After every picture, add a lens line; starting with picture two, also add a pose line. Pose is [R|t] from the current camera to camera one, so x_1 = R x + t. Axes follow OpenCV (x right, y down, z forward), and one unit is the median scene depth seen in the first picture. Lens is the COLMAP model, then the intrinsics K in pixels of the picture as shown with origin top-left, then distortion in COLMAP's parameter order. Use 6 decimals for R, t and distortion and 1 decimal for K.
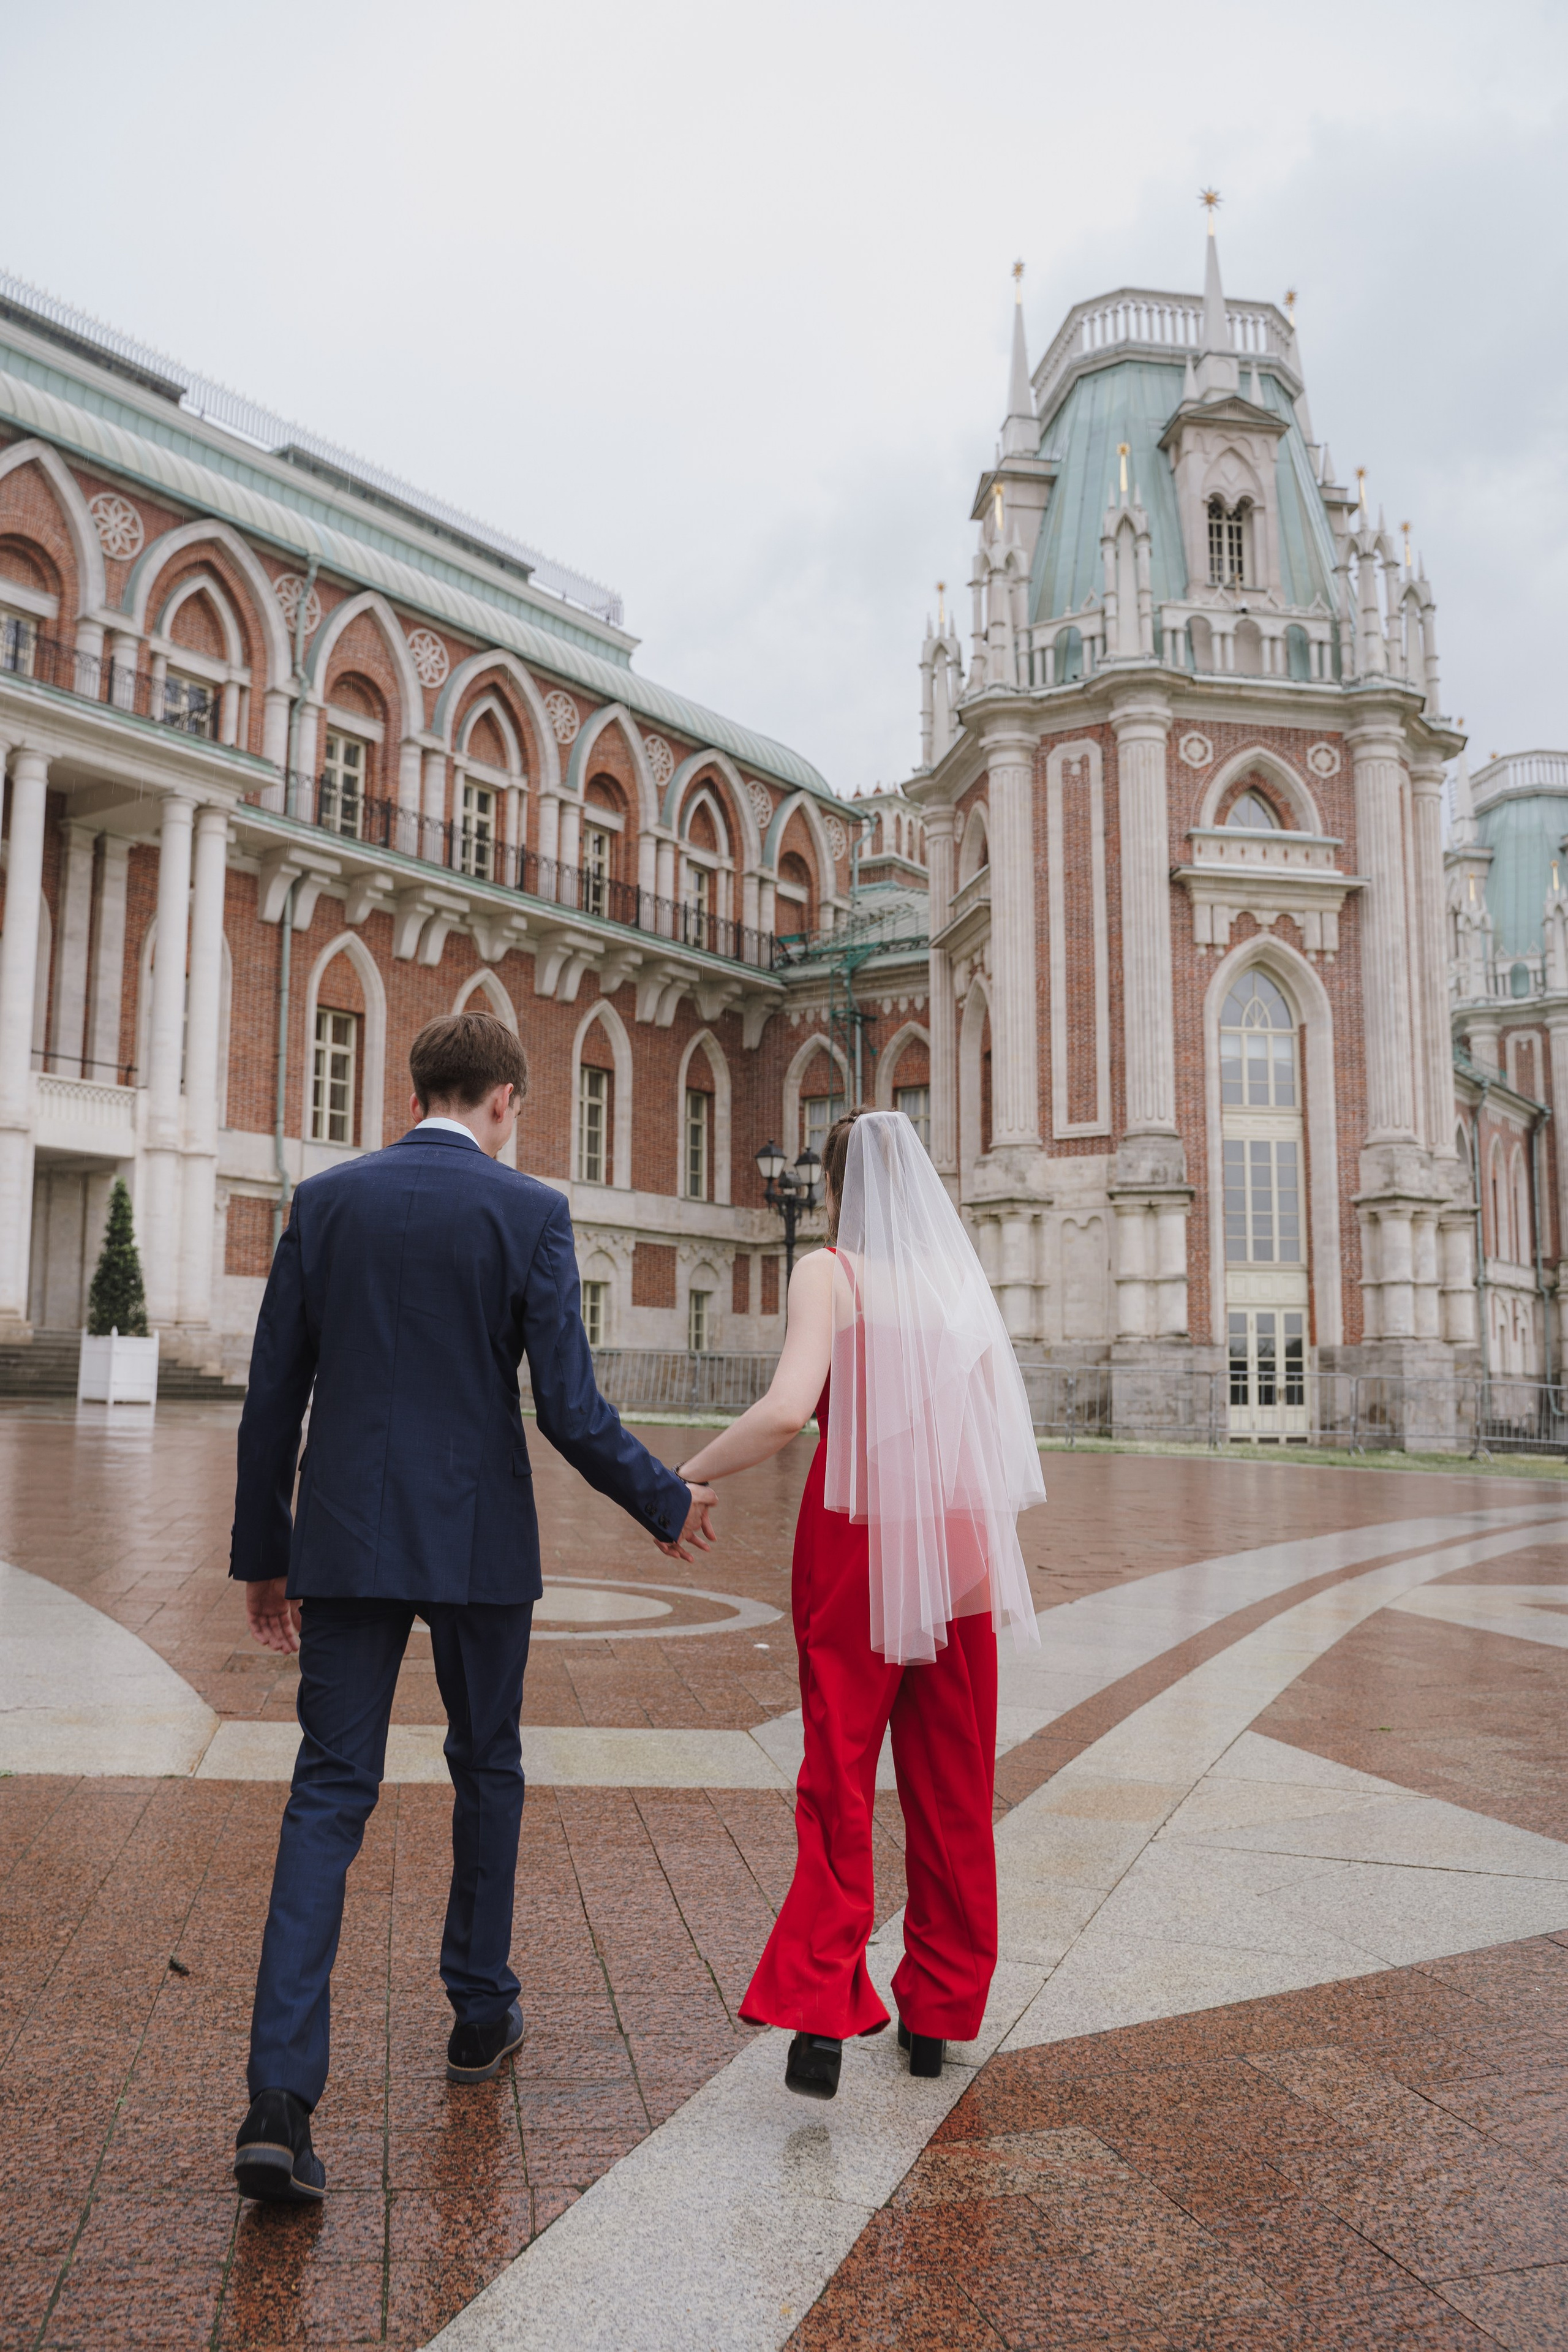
lens RADIAL K [[1879.0, 0, 784.0], [0, 1879.0, 1176.0], [0, 0, 1]] dist [-0.114473, 0.073124]
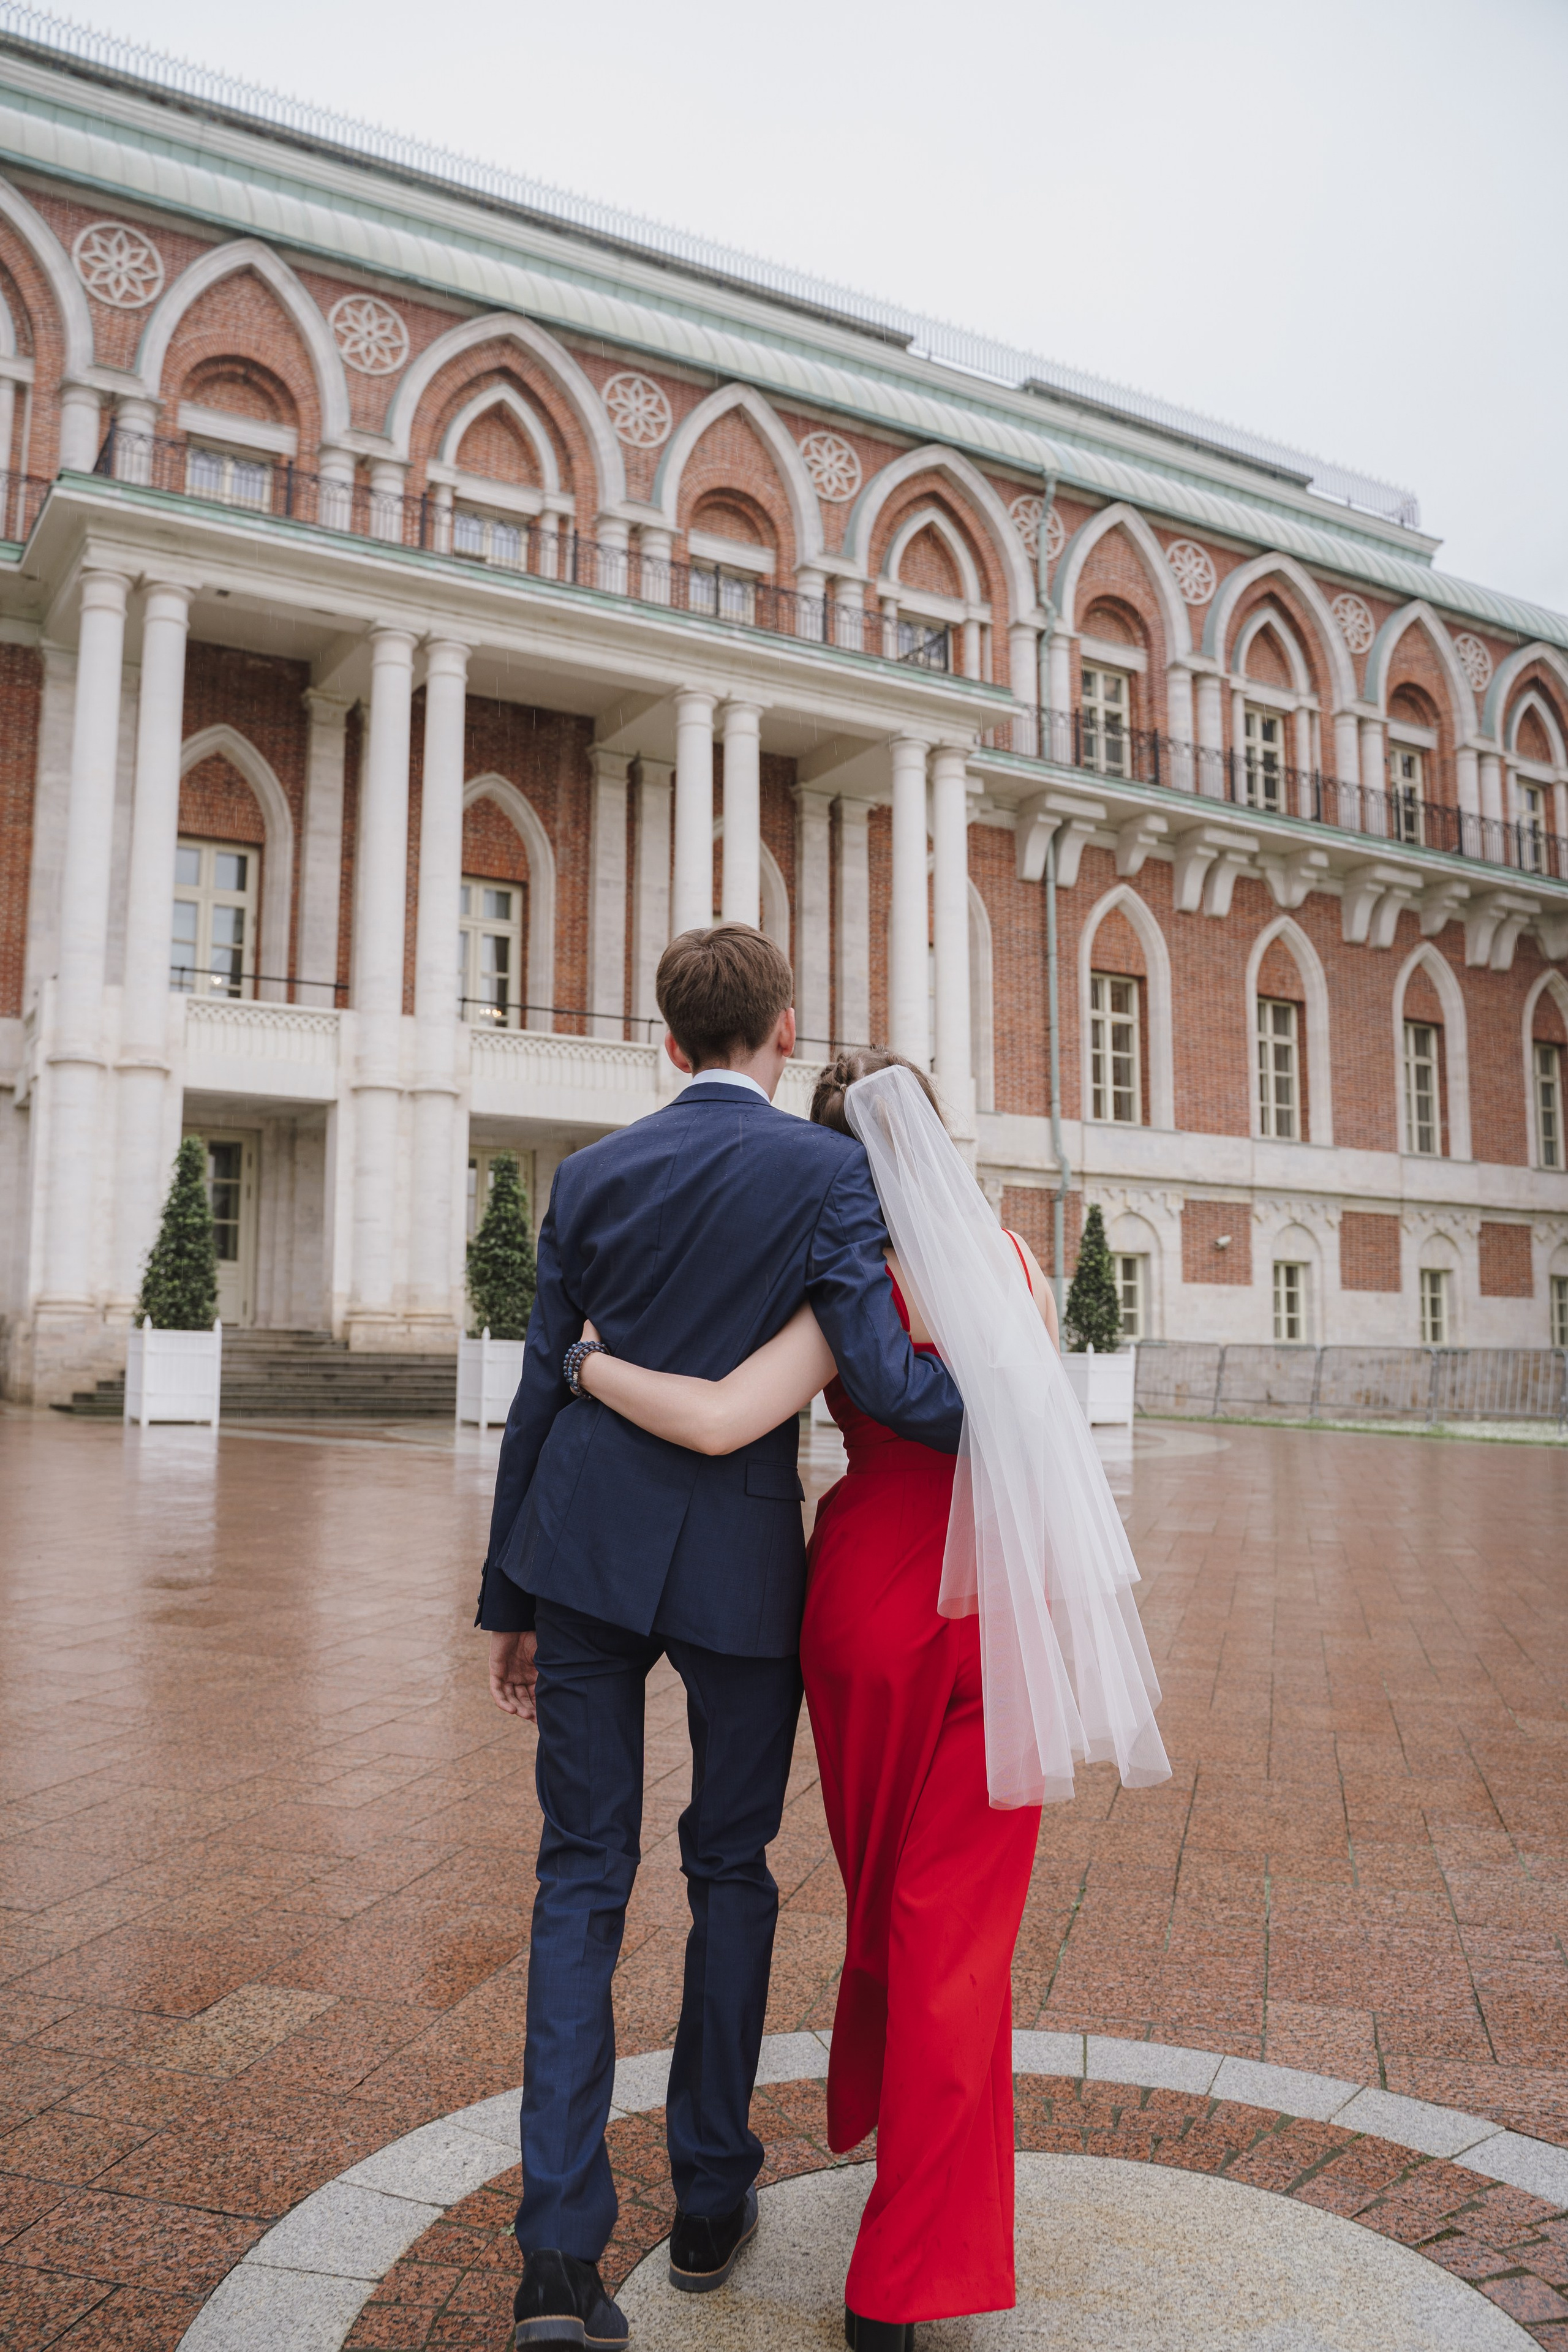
lens RADIAL K [[1879.0, 0, 784.0], [0, 1879.0, 1176.0], [0, 0, 1]] dist [-0.114473, 0.073124]
pose [[0.903467, -0.051147, -0.425595, -0.006988], [0.051379, 0.998619, -0.010941, 0.008599], [0.425567, -0.011982, 0.904847, 0.120037]]
